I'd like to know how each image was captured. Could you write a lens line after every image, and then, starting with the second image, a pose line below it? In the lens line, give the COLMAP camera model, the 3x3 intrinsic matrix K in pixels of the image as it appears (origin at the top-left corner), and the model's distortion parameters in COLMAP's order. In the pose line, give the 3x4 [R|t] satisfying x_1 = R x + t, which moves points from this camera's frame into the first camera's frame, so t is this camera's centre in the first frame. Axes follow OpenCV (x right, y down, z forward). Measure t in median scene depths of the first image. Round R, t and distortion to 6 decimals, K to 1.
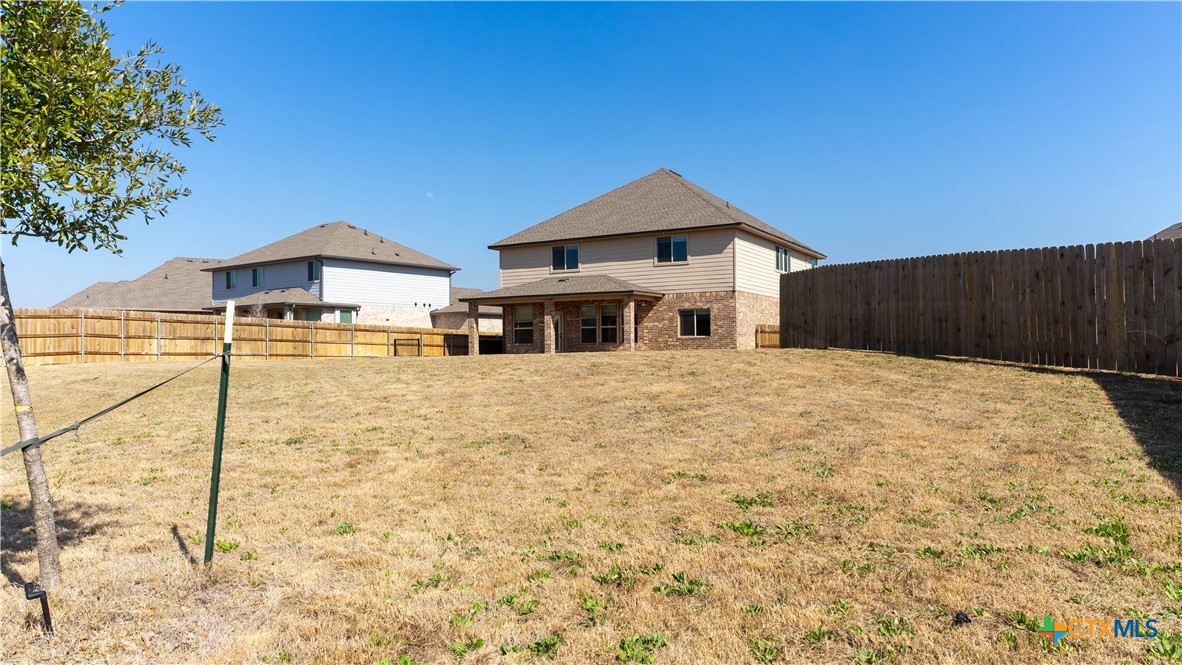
lens RADIAL K [[834.0, 0, 591.5], [0, 834.0, 335.1], [0, 0, 1]] dist [-0.002147, 0.000141]
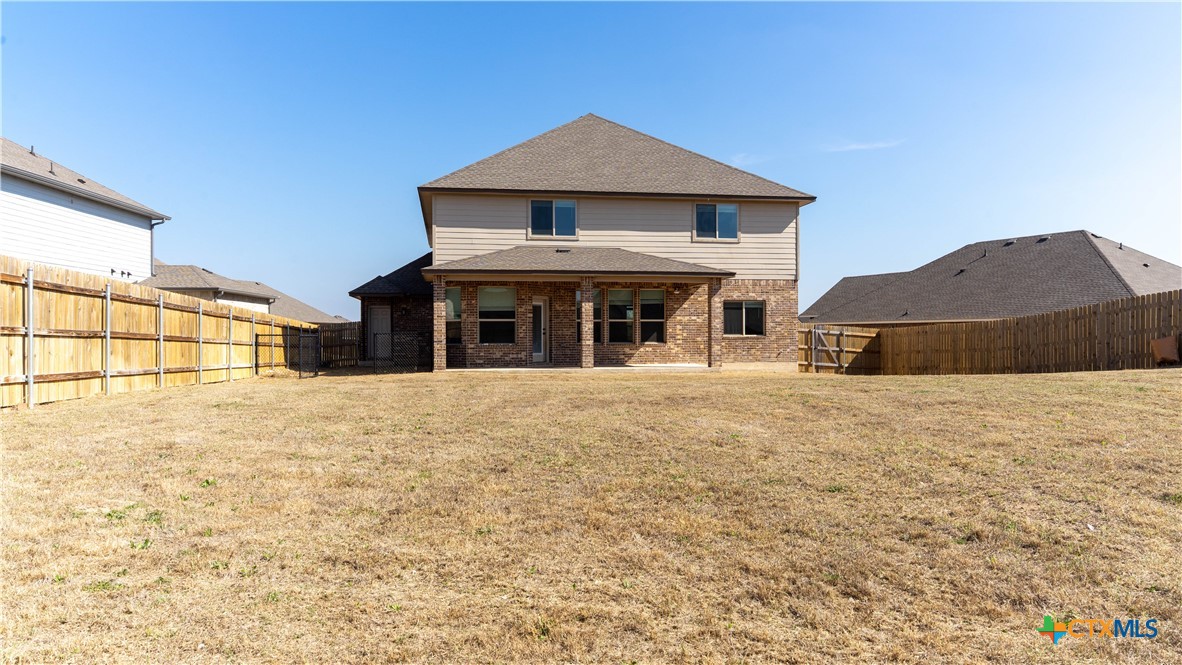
lens RADIAL K [[834.0, 0, 590.4], [0, 834.0, 335.3], [0, 0, 1]] dist [-0.002147, 0.000141]
pose [[0.743093, 0.006713, 0.669154, -0.497723], [-0.014088, 0.999885, 0.005613, -0.000916], [-0.669040, -0.013598, 0.743102, 0.500749]]
